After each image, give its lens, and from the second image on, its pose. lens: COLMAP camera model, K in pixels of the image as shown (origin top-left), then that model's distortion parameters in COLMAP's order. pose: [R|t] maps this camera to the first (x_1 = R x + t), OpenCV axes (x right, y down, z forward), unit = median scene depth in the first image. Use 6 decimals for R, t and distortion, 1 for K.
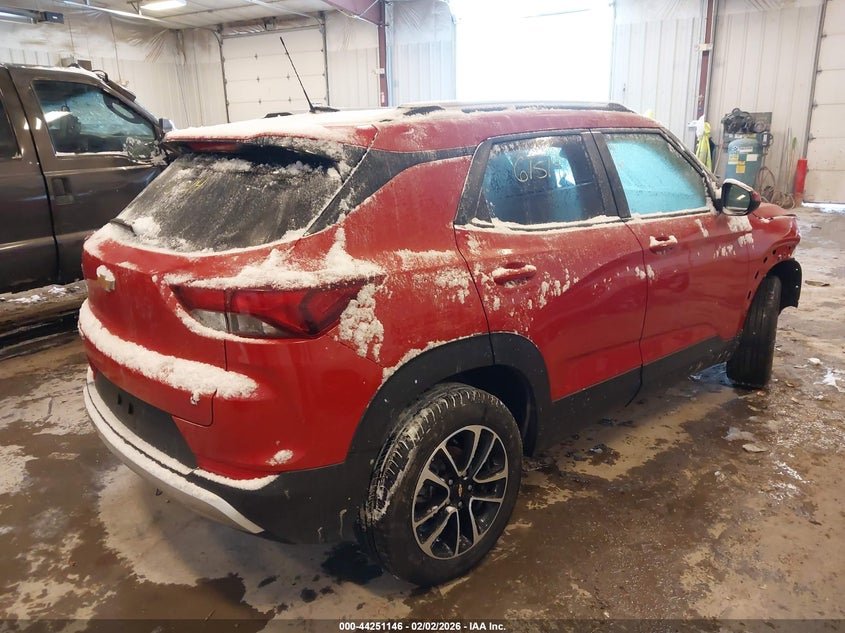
lens RADIAL K [[670.4, 0, 418.4], [0, 670.4, 316.1], [0, 0, 1]] dist [0.100754, -0.155060]
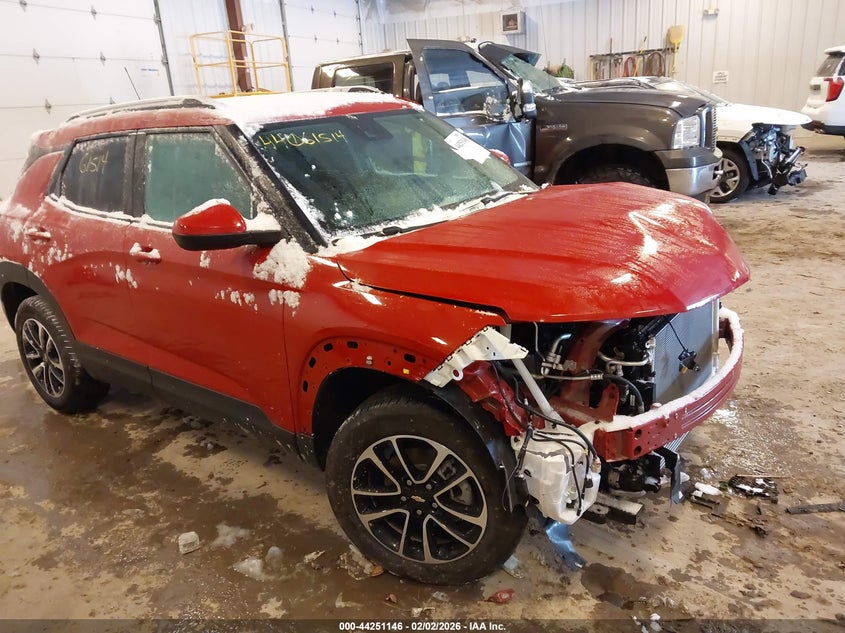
lens RADIAL K [[670.4, 0, 418.4], [0, 670.4, 316.1], [0, 0, 1]] dist [0.100754, -0.155060]
pose [[0.147080, 0.307569, -0.940090, 1.335266], [-0.183513, 0.942410, 0.279617, -0.360870], [0.971952, 0.131393, 0.195053, 1.196399]]
